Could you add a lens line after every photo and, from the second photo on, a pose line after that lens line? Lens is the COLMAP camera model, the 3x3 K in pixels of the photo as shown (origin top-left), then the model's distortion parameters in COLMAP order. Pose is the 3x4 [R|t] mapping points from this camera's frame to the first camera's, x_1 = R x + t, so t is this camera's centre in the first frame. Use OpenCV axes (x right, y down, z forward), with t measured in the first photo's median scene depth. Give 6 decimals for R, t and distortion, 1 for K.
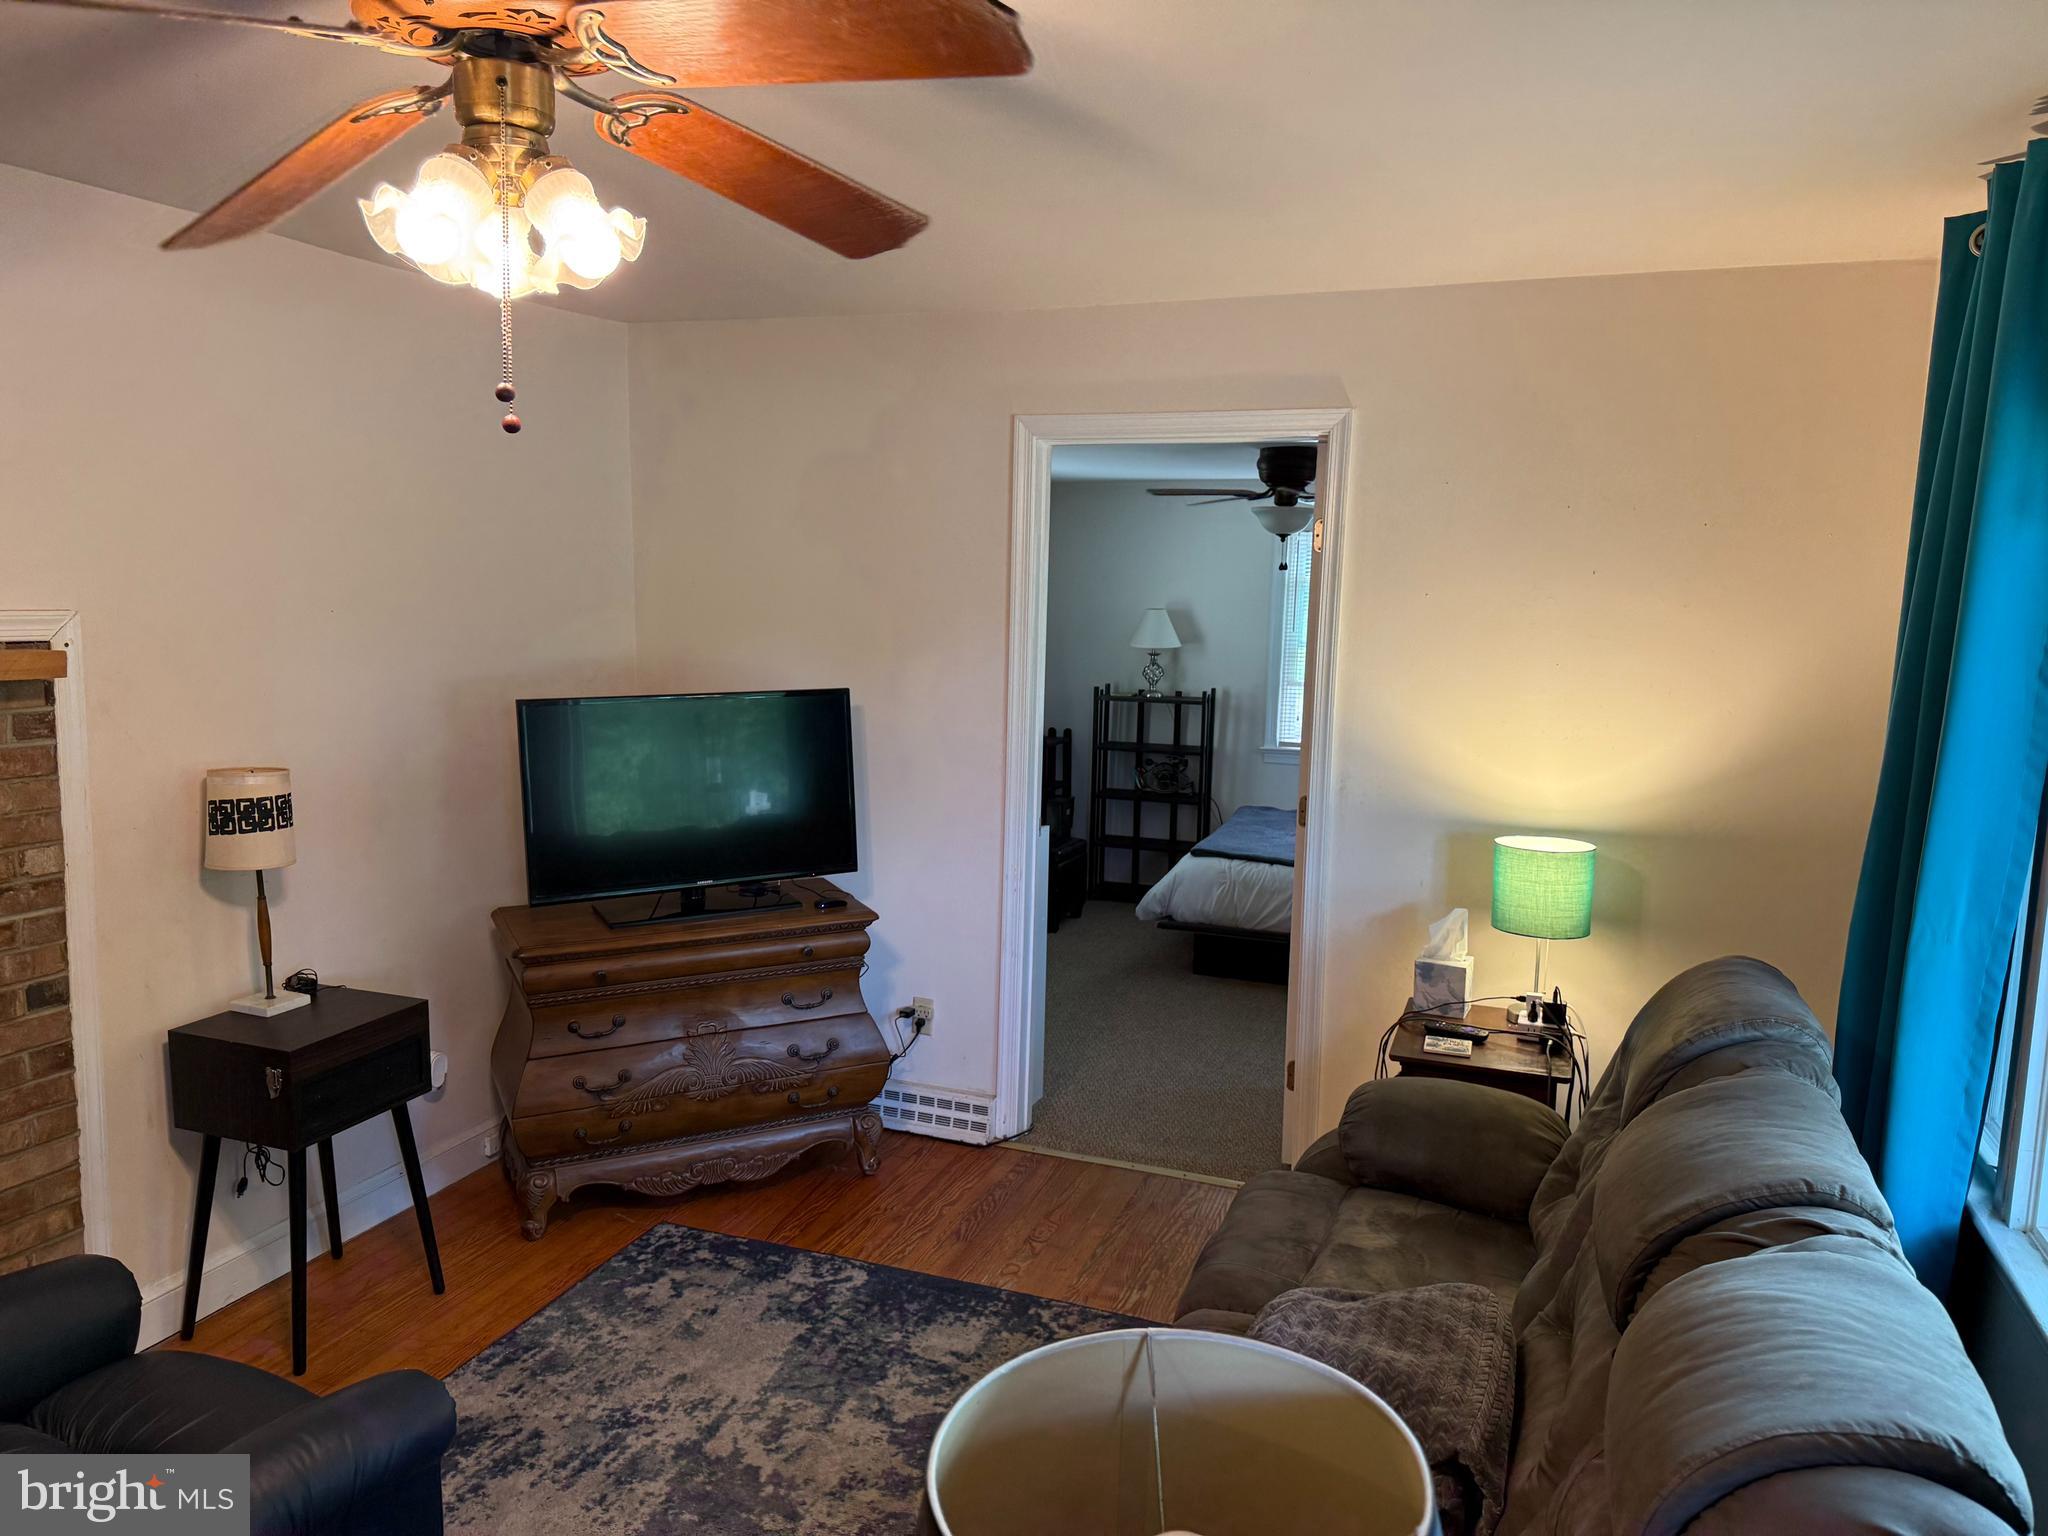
lens RADIAL K [[1425.4, 0, 1024.7], [0, 1425.4, 772.2], [0, 0, 1]] dist [0.001936, 0.000601]
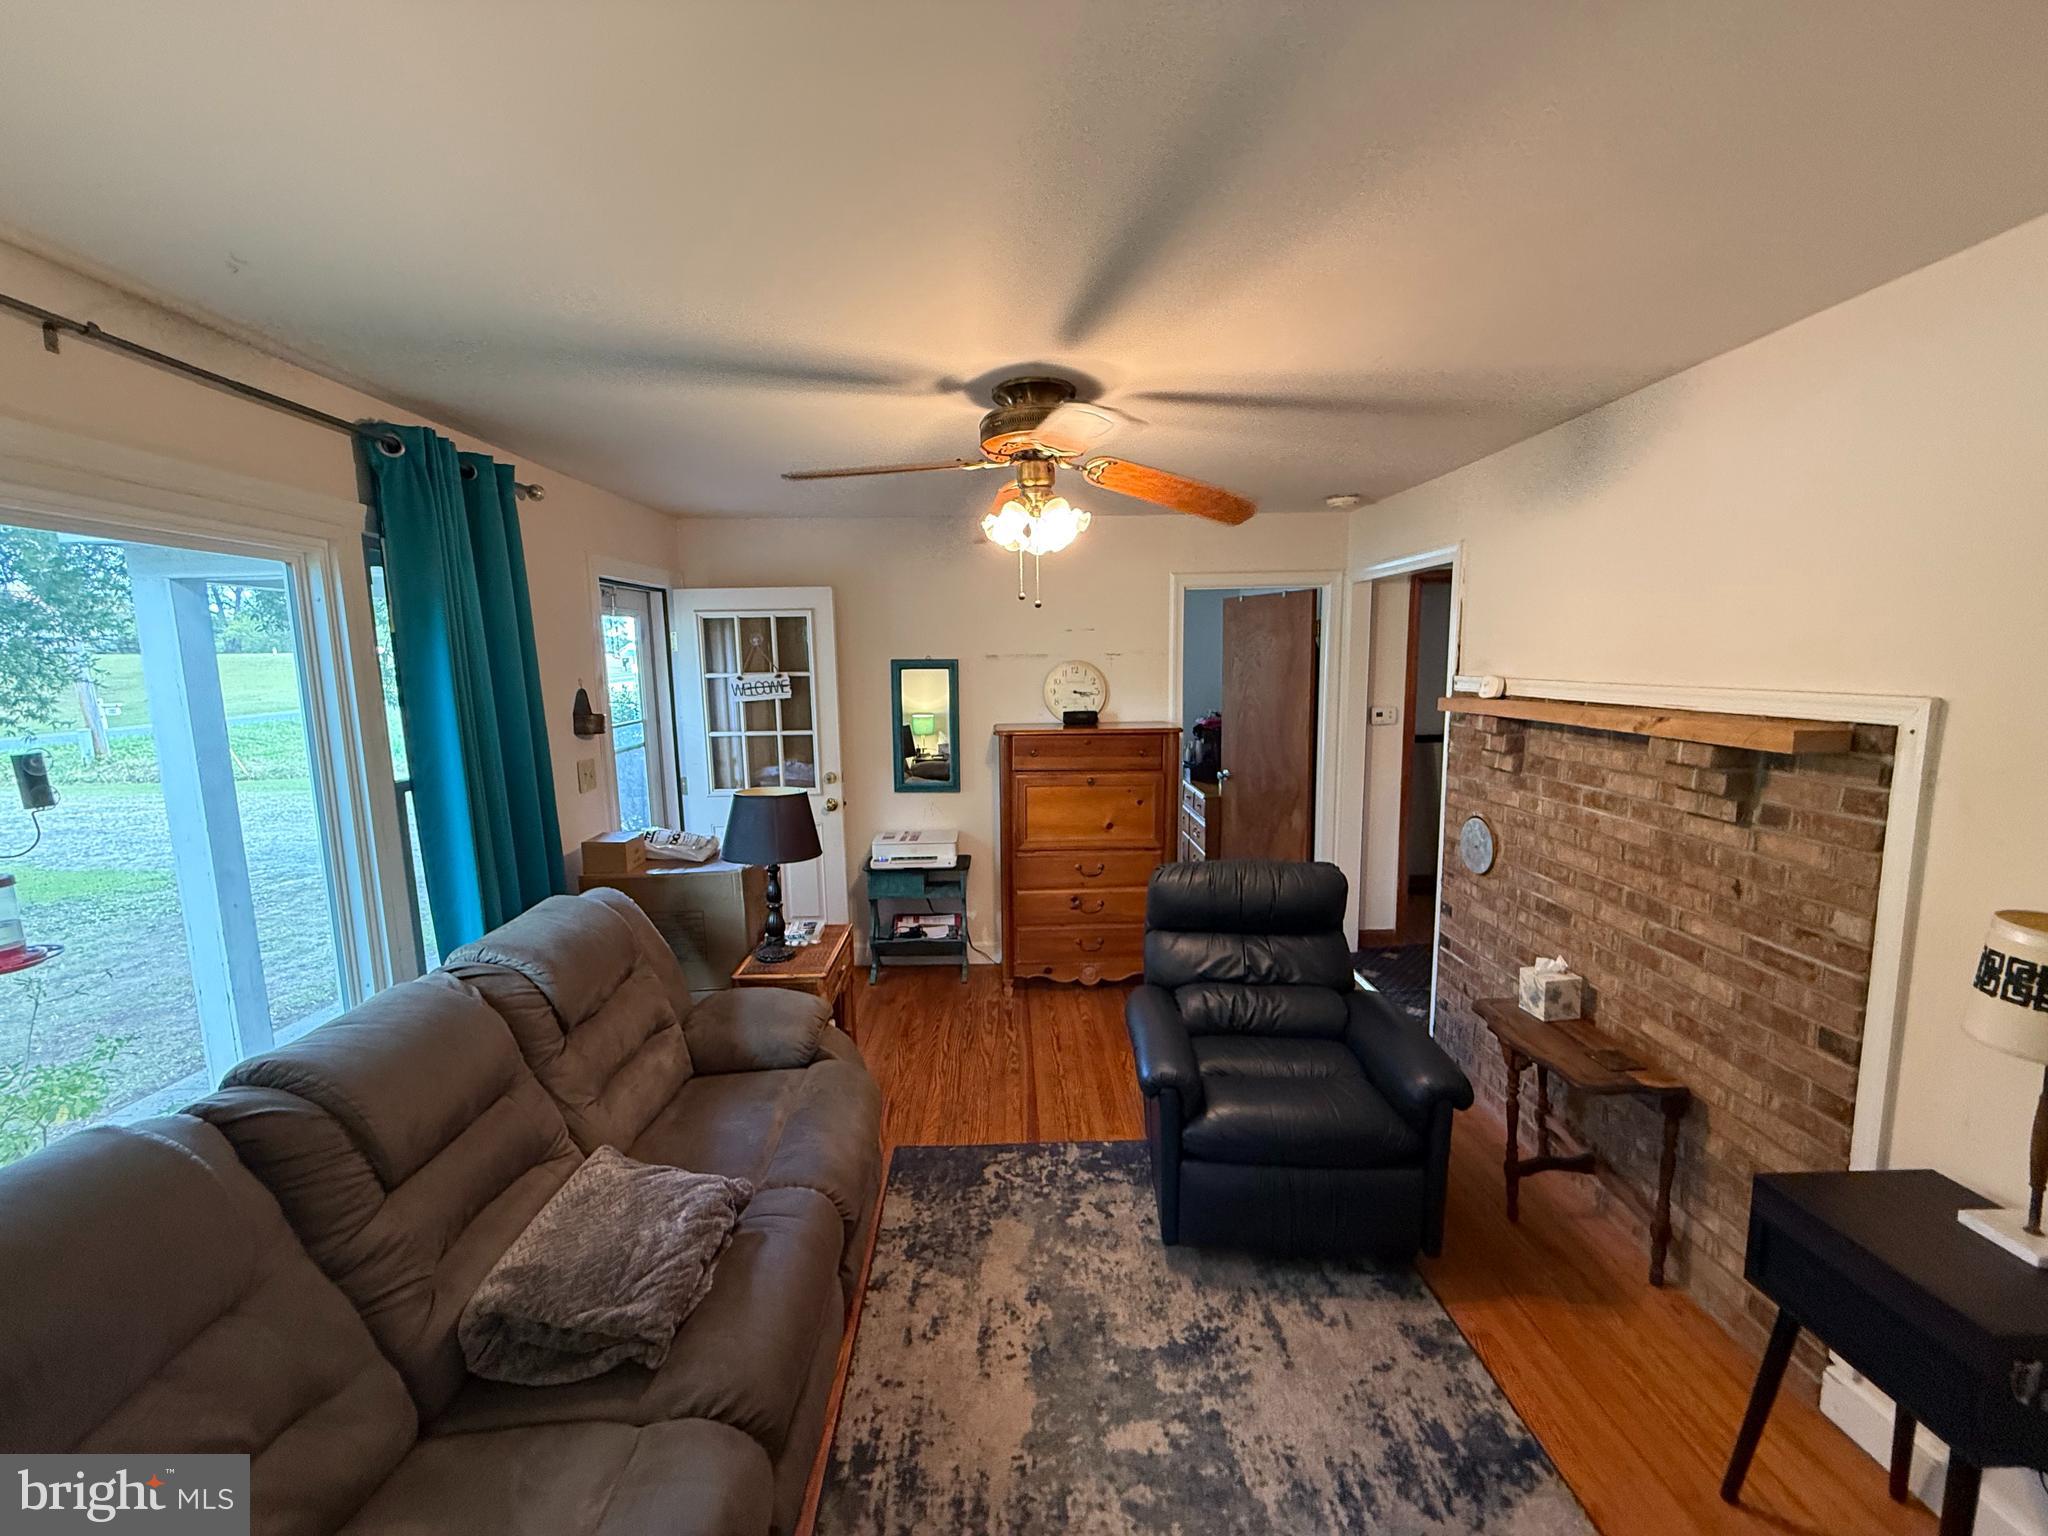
lens RADIAL K [[819.3, 0, 1023.2], [0, 819.3, 774.1], [0, 0, 1]] dist [-0.000327, -0.000572]
pose [[-0.925271, 0.041710, -0.377006, 0.121445], [-0.060351, 0.965085, 0.254890, -0.170307], [0.374474, 0.258595, -0.890448, 1.293529]]
